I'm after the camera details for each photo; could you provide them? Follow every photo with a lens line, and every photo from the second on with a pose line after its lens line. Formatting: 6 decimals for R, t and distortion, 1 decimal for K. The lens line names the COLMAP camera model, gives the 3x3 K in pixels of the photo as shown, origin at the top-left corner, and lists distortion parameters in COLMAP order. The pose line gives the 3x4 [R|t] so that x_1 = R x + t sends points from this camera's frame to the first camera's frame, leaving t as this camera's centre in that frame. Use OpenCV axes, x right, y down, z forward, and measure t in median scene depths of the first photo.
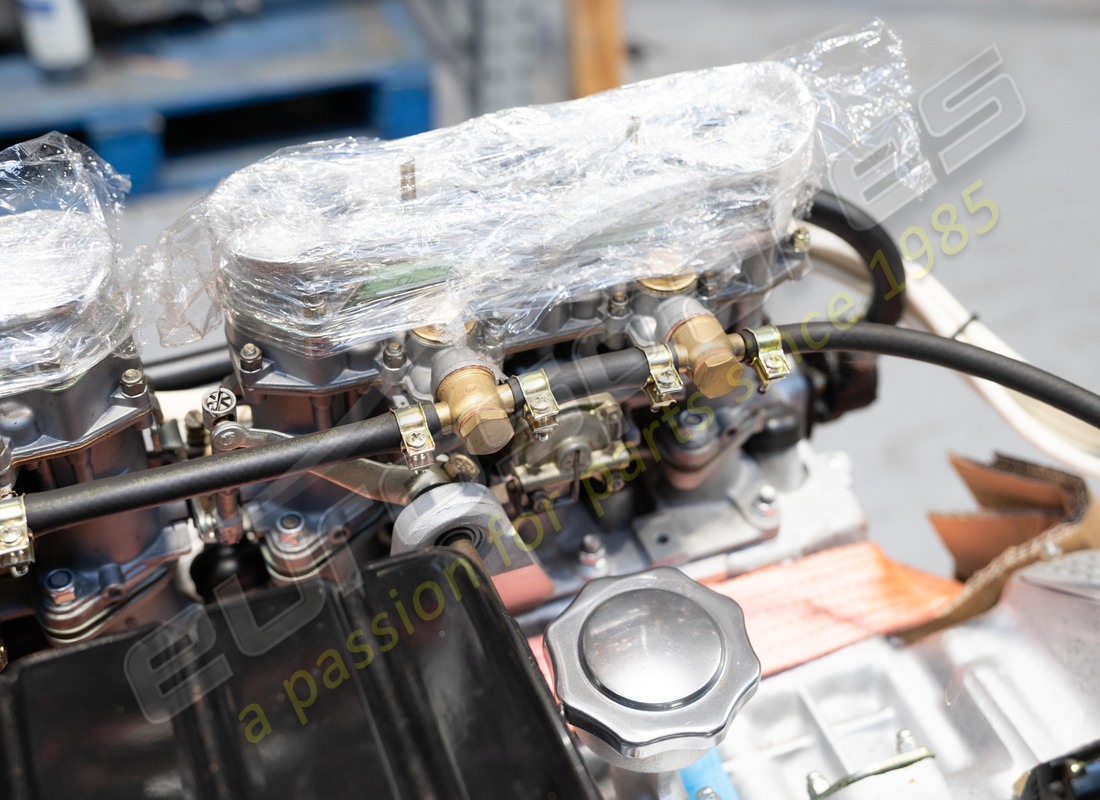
lens RADIAL K [[1386.6, 0, 550.0], [0, 1386.6, 400.0], [0, 0, 1]] dist [0.003626, -0.011808]
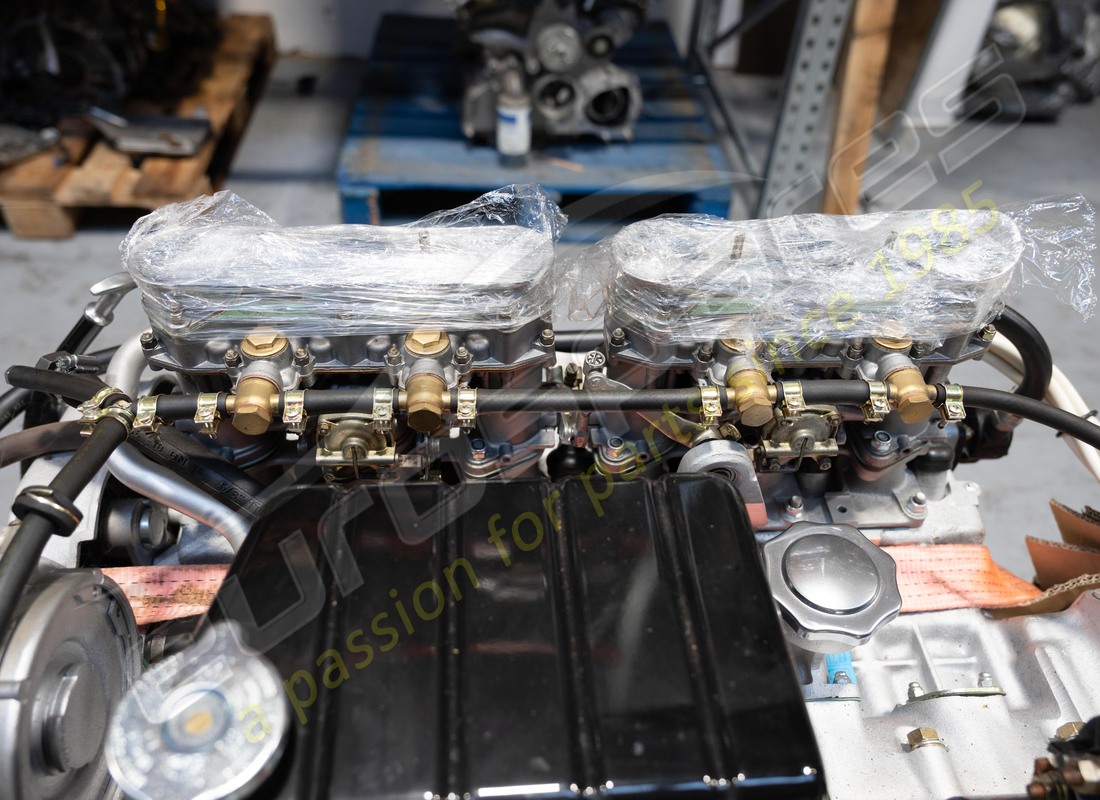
lens RADIAL K [[868.5, 0, 550.0], [0, 868.5, 400.0], [0, 0, 1]] dist [-0.024079, 0.009553]
pose [[0.950124, 0.211901, -0.228830, -0.041681], [-0.210315, 0.977123, 0.031591, 0.025488], [0.230289, 0.018111, 0.972954, -0.007436]]
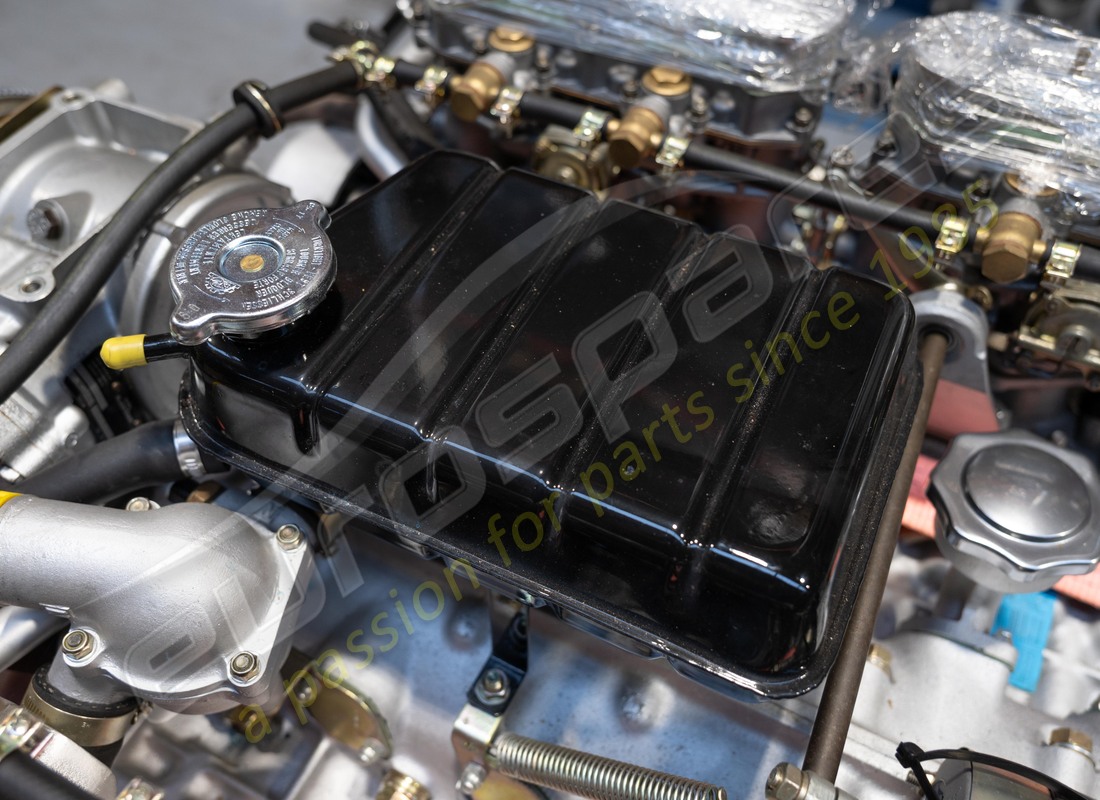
lens RADIAL K [[946.5, 0, 550.0], [0, 946.5, 400.0], [0, 0, 1]] dist [0.040223, 0.002431]
pose [[0.659158, 0.549672, -0.513196, 0.180115], [-0.493404, 0.831130, 0.256467, 0.098005], [0.567506, 0.084160, 0.819057, 0.066698]]
